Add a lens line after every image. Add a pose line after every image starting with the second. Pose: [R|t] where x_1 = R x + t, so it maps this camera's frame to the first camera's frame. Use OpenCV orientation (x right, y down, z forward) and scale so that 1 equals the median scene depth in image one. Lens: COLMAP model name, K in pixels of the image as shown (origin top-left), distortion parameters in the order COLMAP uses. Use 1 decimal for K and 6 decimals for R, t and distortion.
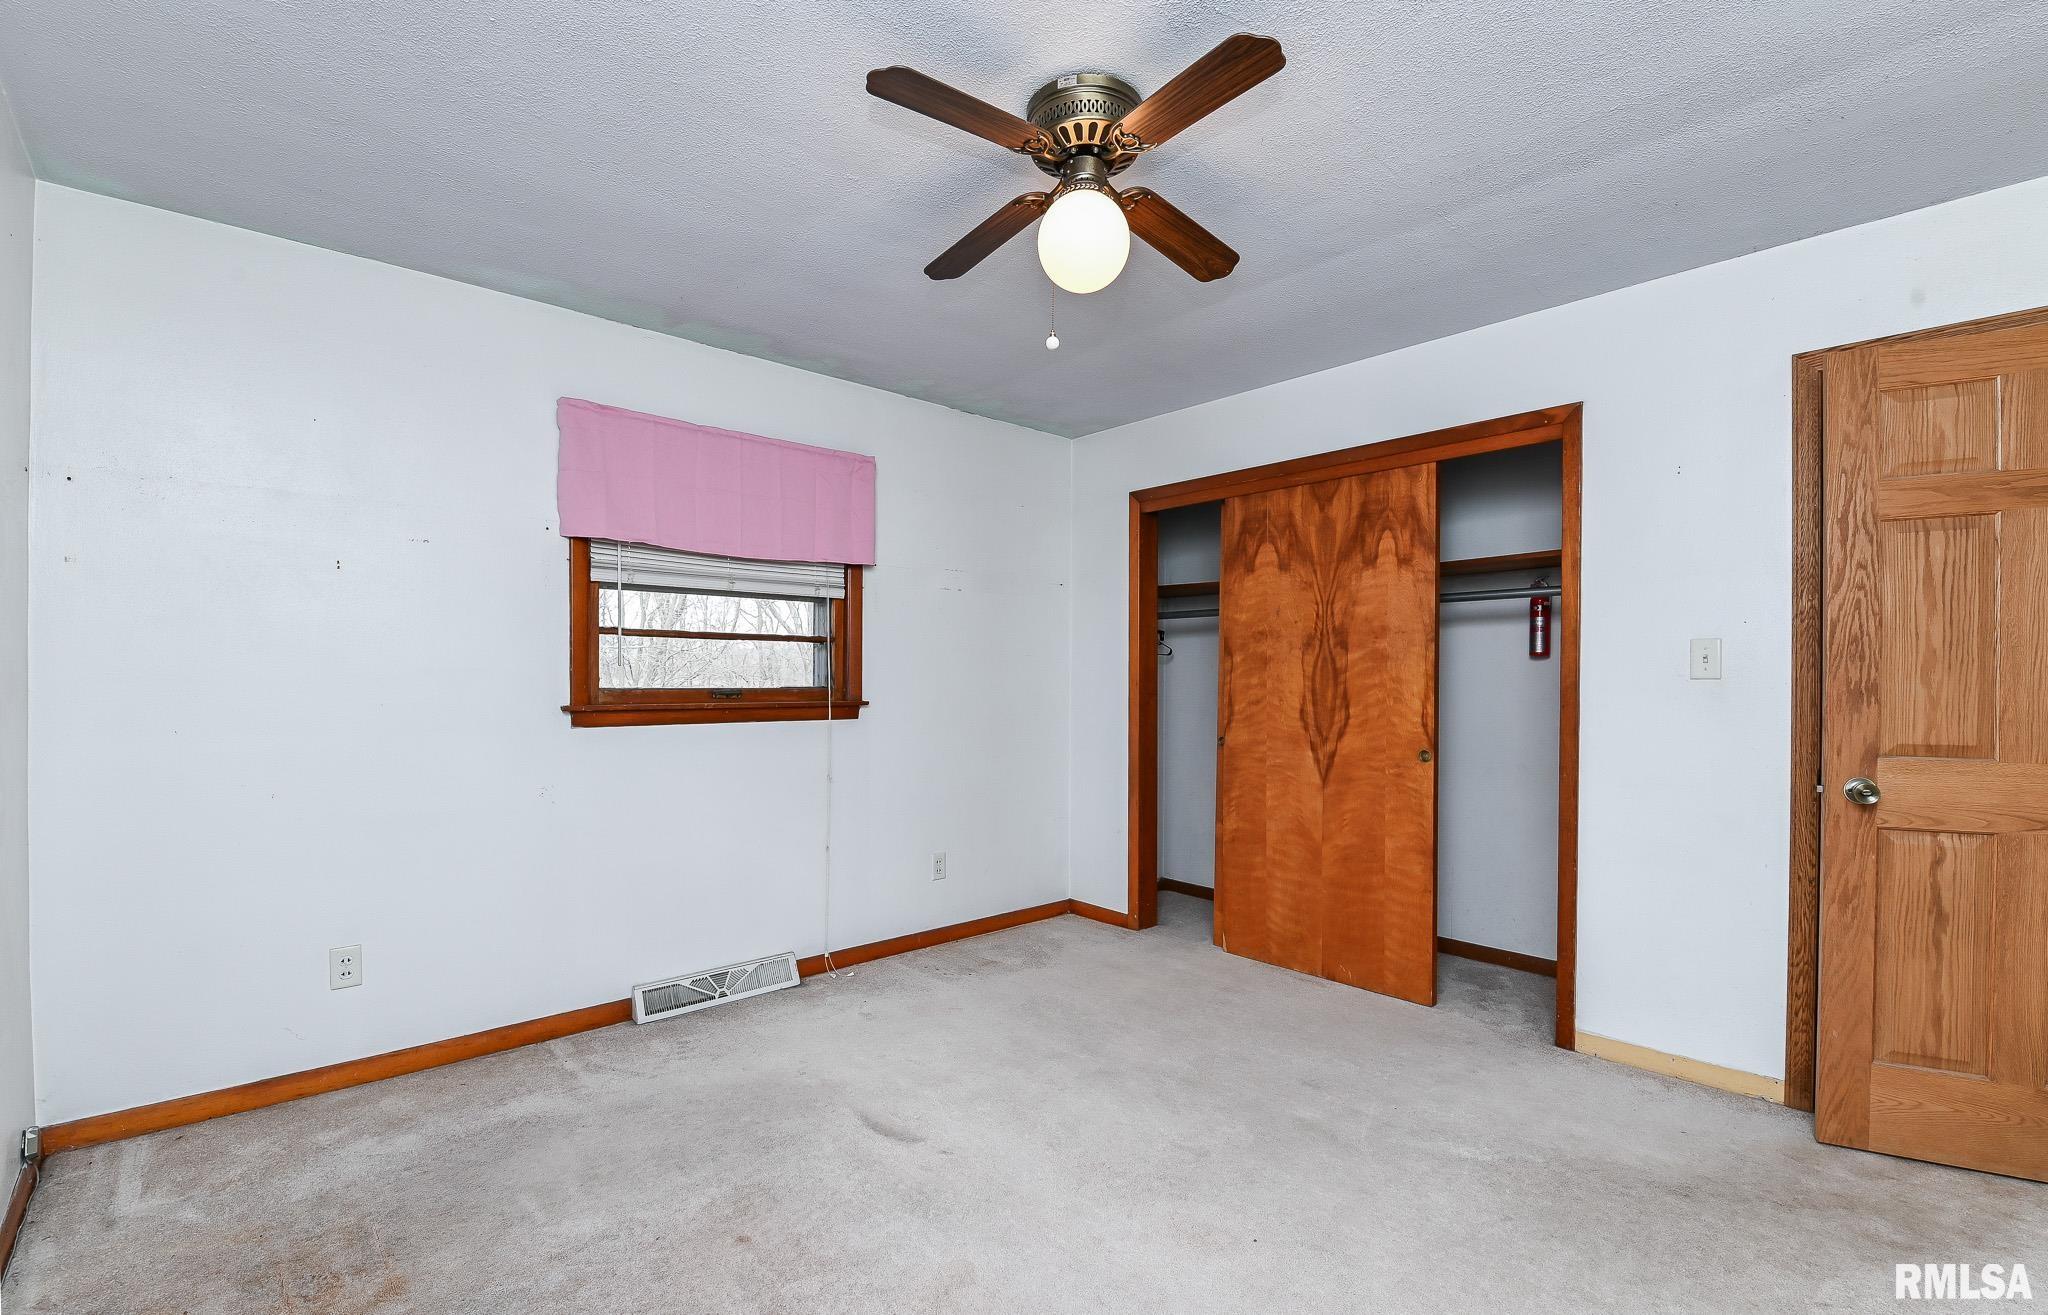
lens RADIAL K [[889.4, 0, 1021.3], [0, 889.4, 687.5], [0, 0, 1]] dist [-0.030794, -0.000067]
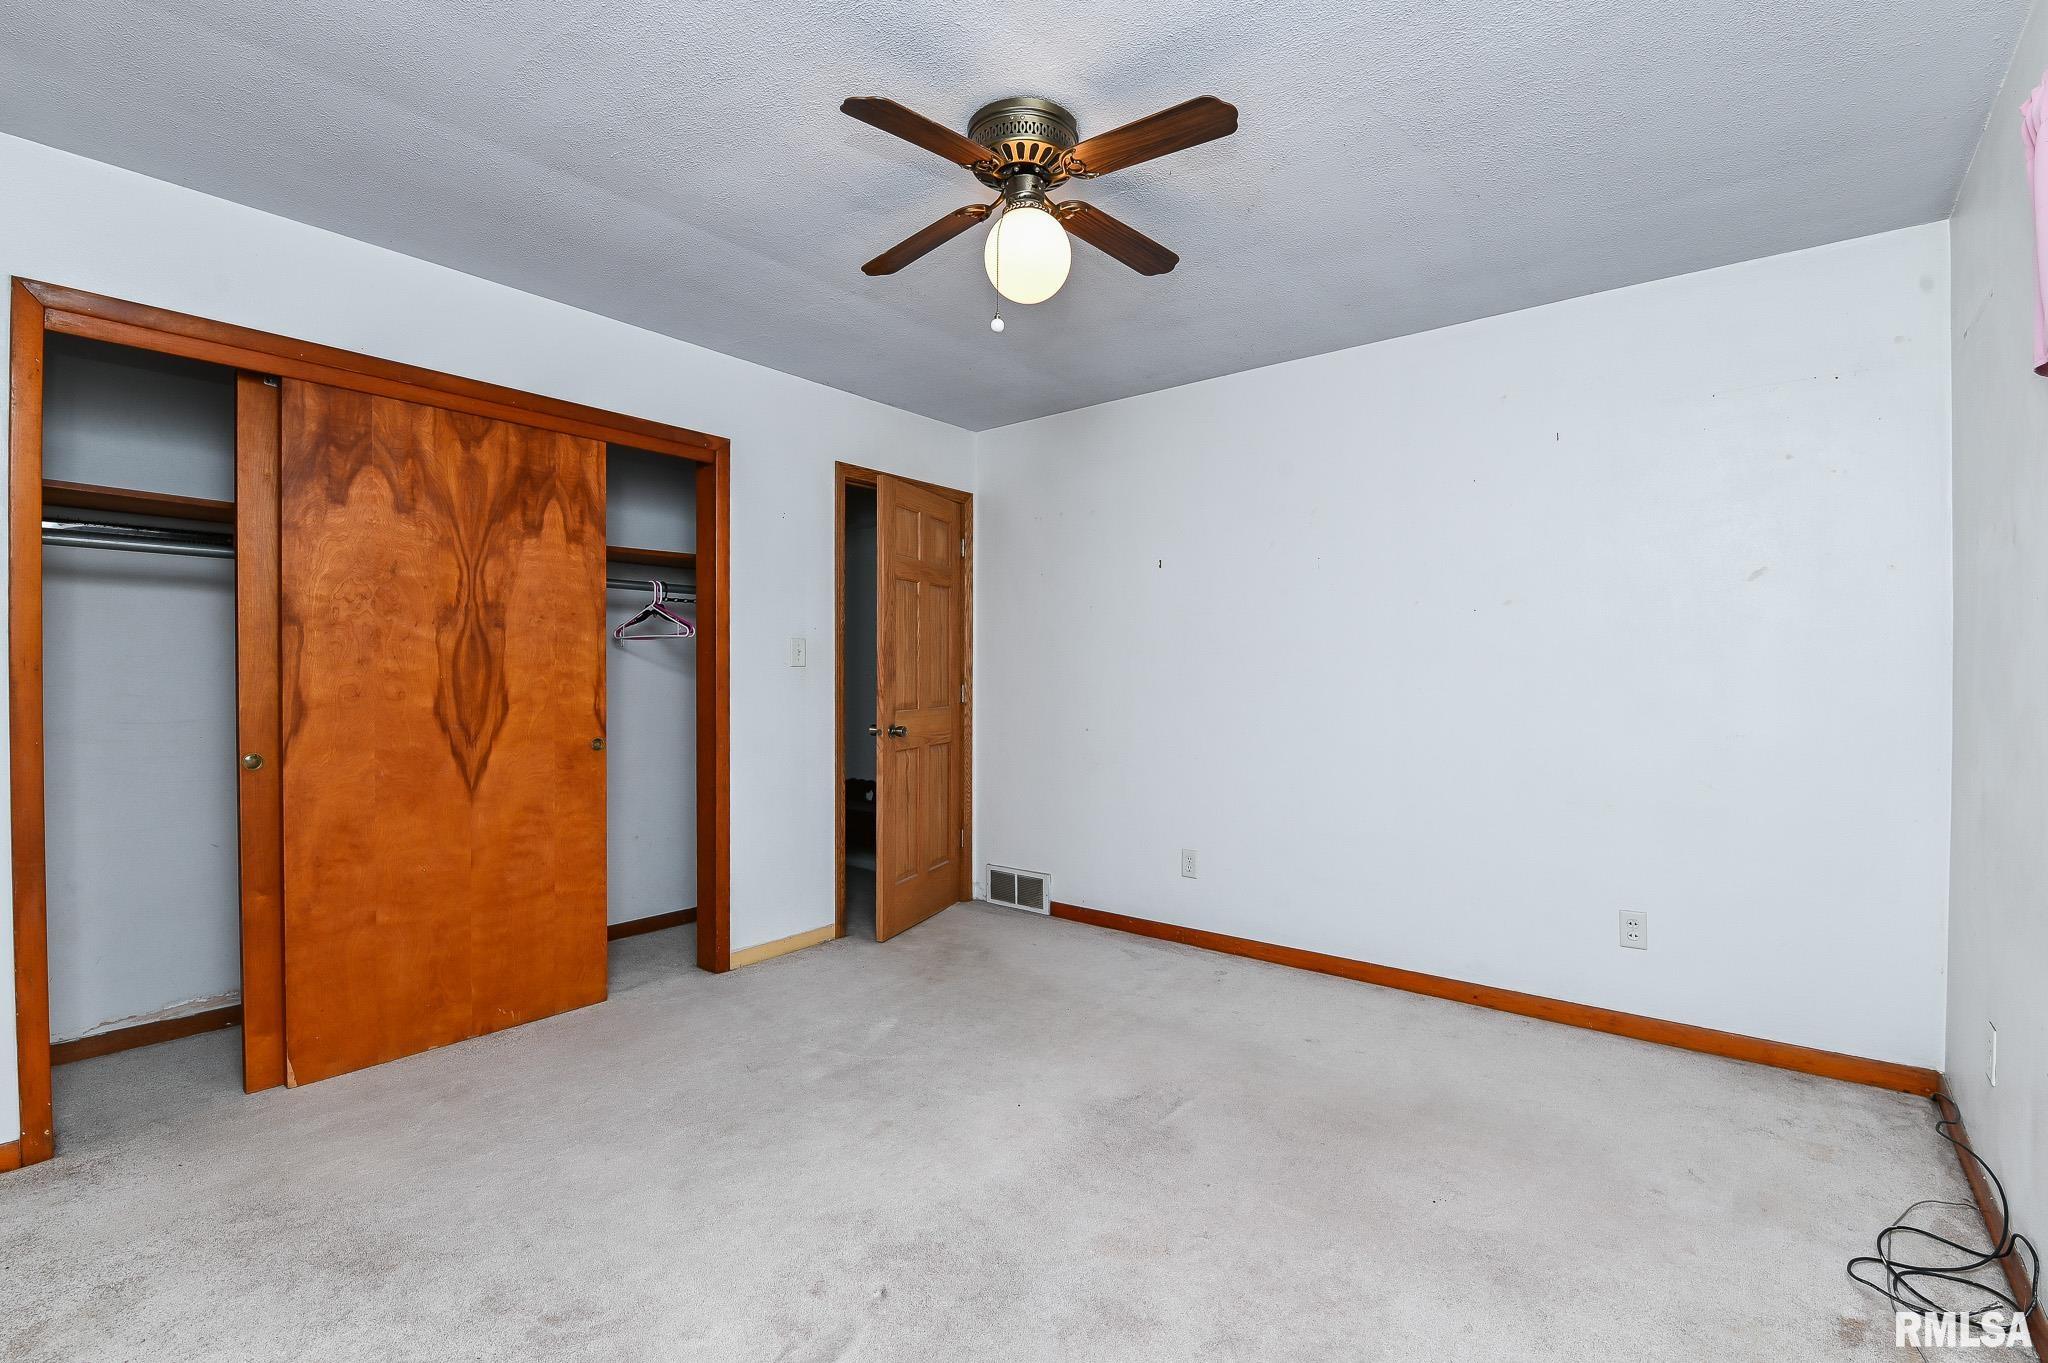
lens RADIAL K [[889.9, 0, 1041.2], [0, 889.9, 684.9], [0, 0, 1]] dist [-0.002553, -0.000216]
pose [[-0.166673, -0.014986, 0.985898, -0.565181], [0.004586, 0.999862, 0.015973, -0.000607], [-0.986002, 0.007184, -0.166581, 0.665278]]
